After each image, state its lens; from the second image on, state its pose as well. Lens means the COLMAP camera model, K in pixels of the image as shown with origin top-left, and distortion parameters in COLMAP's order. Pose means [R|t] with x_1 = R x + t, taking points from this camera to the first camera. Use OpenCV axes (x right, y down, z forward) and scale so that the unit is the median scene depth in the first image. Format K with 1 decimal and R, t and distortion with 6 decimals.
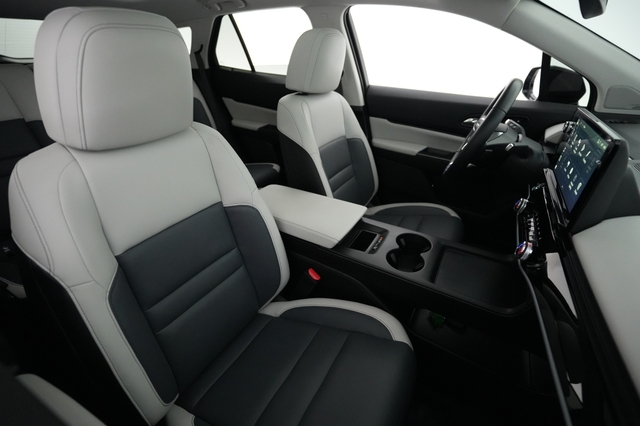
lens RADIAL K [[305.2, 0, 320.0], [0, 305.2, 213.0], [0, 0, 1]] dist [-0.010416, -0.000290]
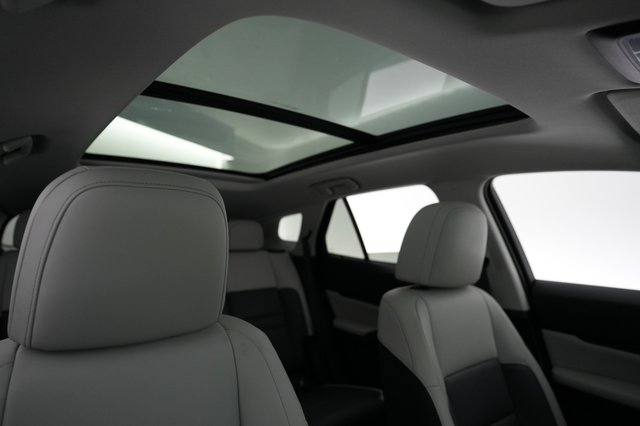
lens RADIAL K [[390.2, 0, 320.0], [0, 390.2, 213.0], [0, 0, 1]] dist [-0.000619, 0.000203]
pose [[0.933719, -0.031320, -0.356635, 0.039888], [-0.166031, 0.844678, -0.508874, -0.050113], [0.317180, 0.534358, 0.783491, 0.152685]]
